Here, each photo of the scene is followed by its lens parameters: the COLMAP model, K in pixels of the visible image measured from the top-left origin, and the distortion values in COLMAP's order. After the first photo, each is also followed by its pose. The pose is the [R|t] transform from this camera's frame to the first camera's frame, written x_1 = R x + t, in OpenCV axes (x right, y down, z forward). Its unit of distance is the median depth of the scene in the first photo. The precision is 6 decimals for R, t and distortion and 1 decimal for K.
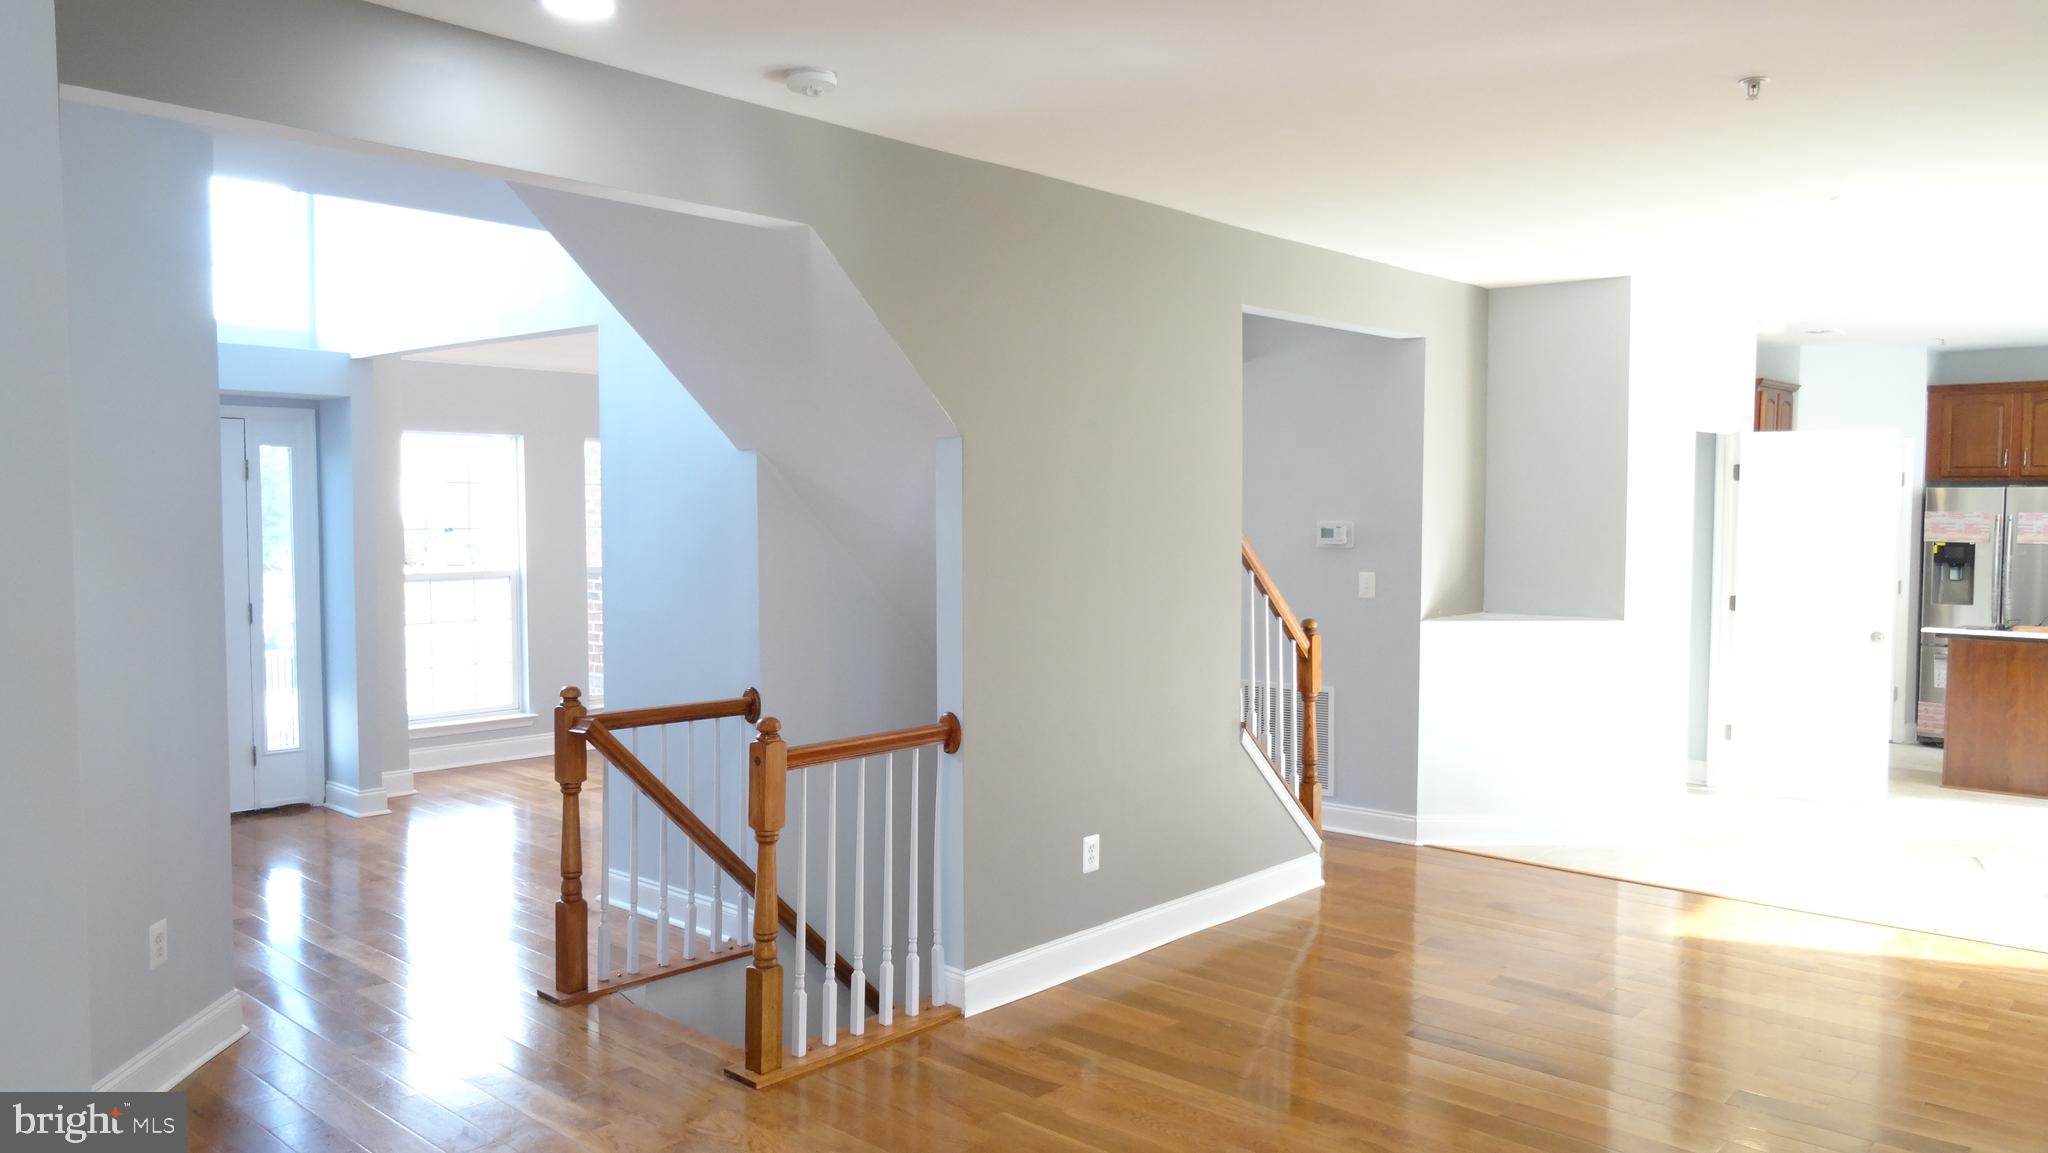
lens RADIAL K [[1456.7, 0, 1024.0], [0, 1456.7, 576.5], [0, 0, 1]] dist [-0.007932, -0.000010]
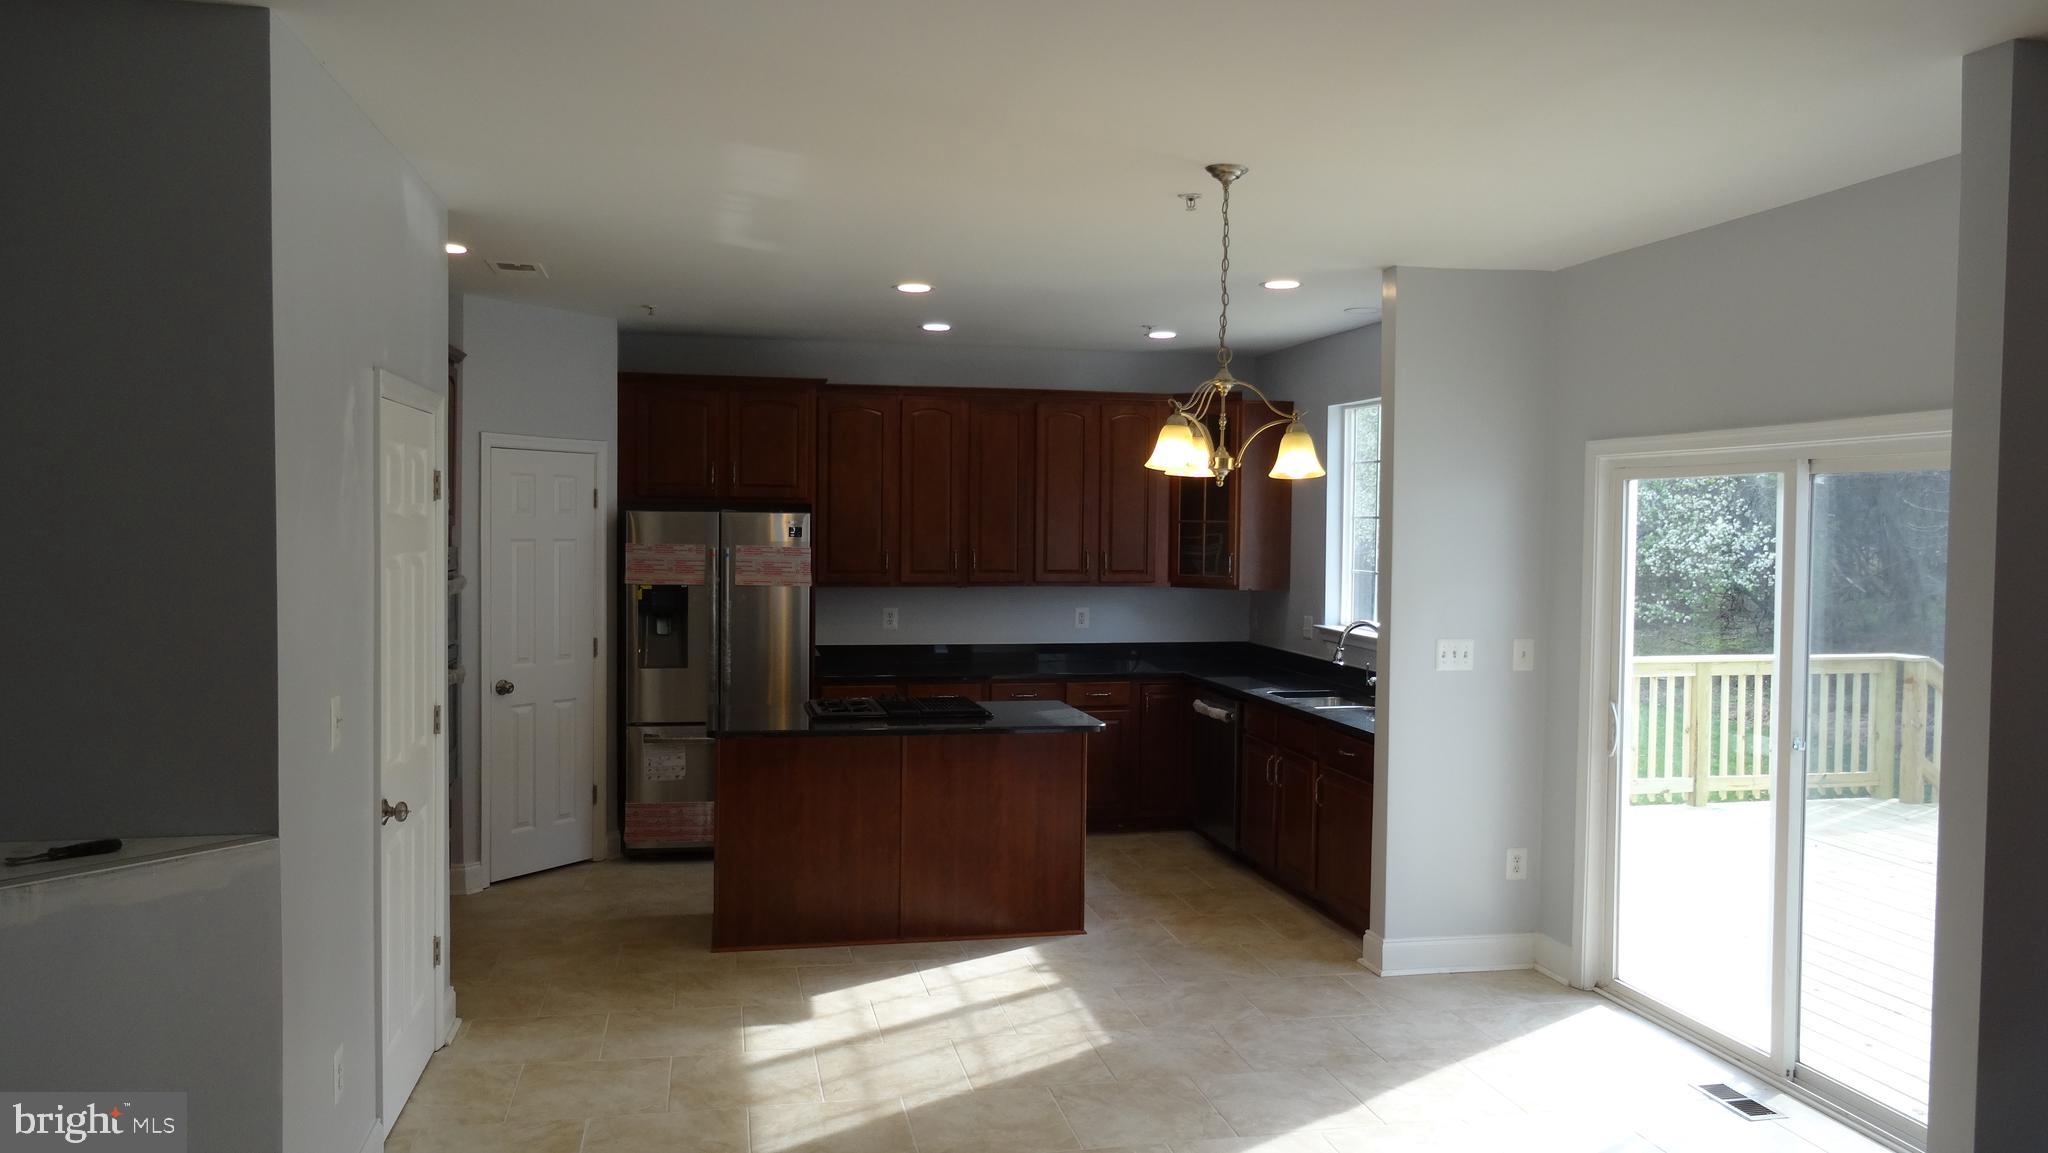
lens RADIAL K [[1456.7, 0, 1024.0], [0, 1456.7, 576.5], [0, 0, 1]] dist [-0.007932, -0.000010]
pose [[0.581615, -0.025959, 0.813050, 0.220655], [0.029482, 0.999507, 0.010822, -0.047335], [-0.812930, 0.017676, 0.582094, 0.645276]]
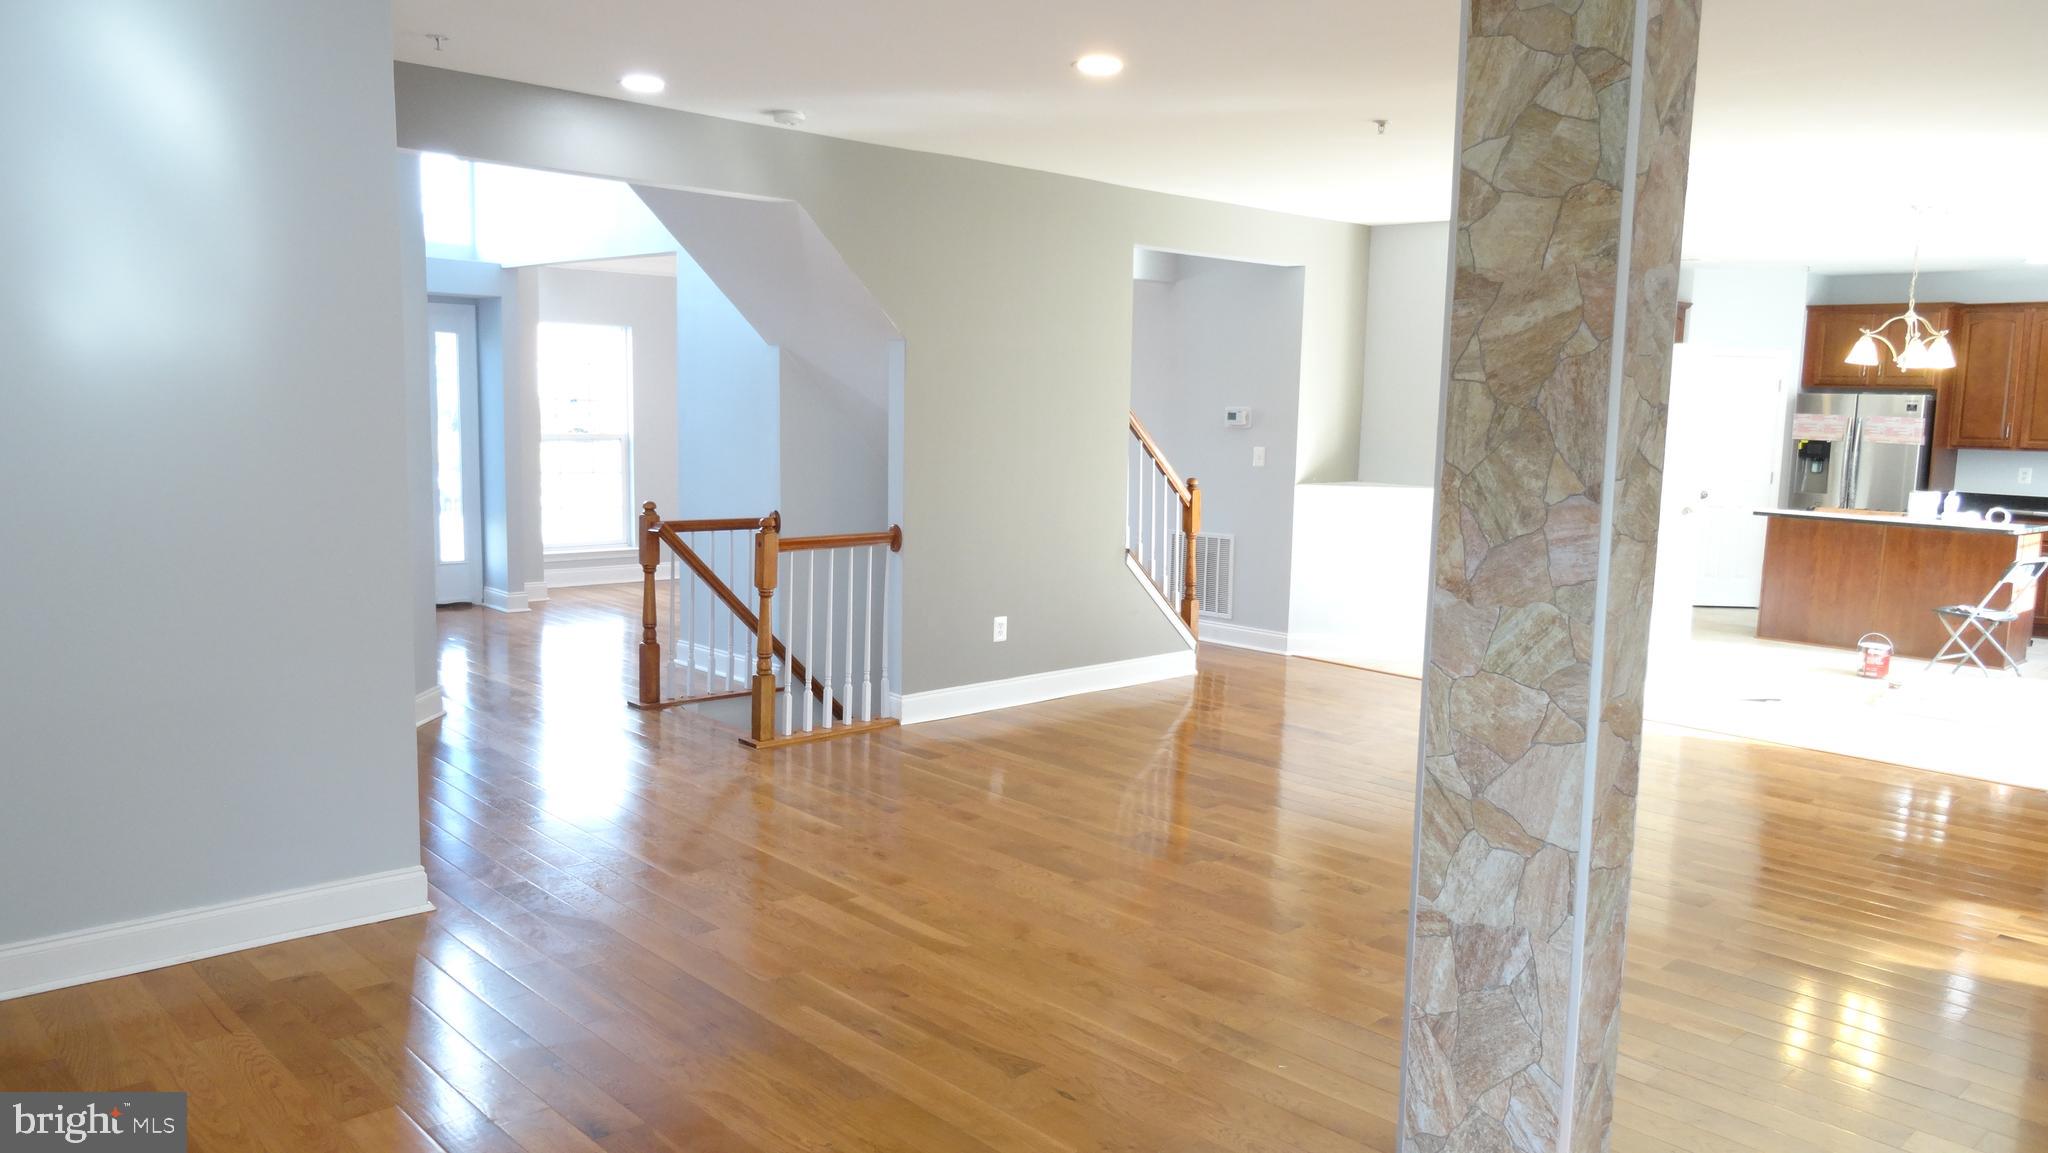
lens RADIAL K [[1456.7, 0, 1024.0], [0, 1456.7, 576.5], [0, 0, 1]] dist [-0.007932, -0.000010]
pose [[0.996455, 0.031512, -0.078005, 0.148974], [-0.025630, 0.996831, 0.075300, 0.022562], [0.080130, -0.073034, 0.994105, -0.362429]]
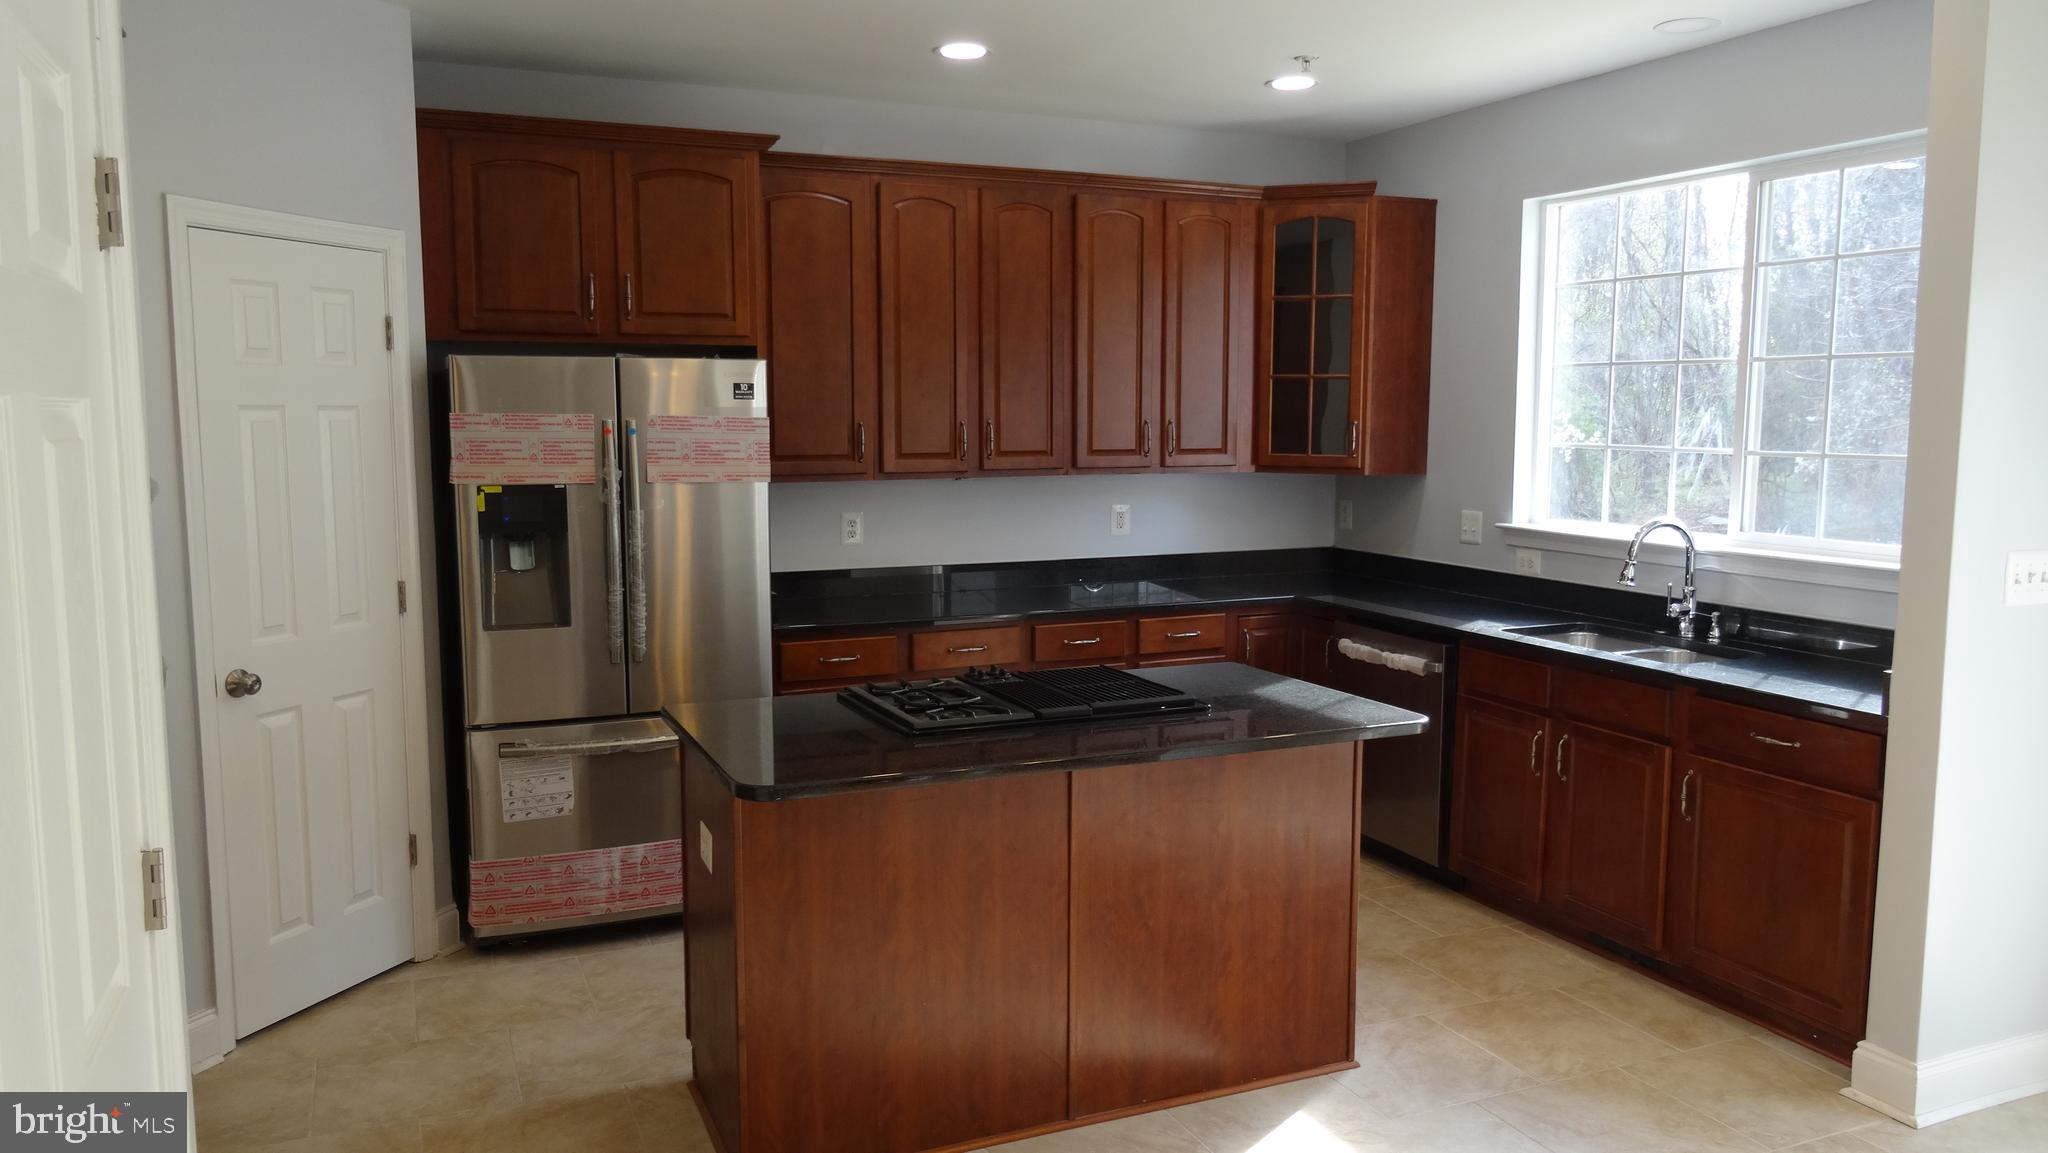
lens RADIAL K [[1462.1, 0, 1024.0], [0, 1462.1, 576.5], [0, 0, 1]] dist [-0.005127, 0.000944]
pose [[0.408975, -0.104778, 0.906510, 0.479228], [0.044522, 0.994494, 0.094861, -0.048108], [-0.911459, 0.001564, 0.411388, 1.069318]]
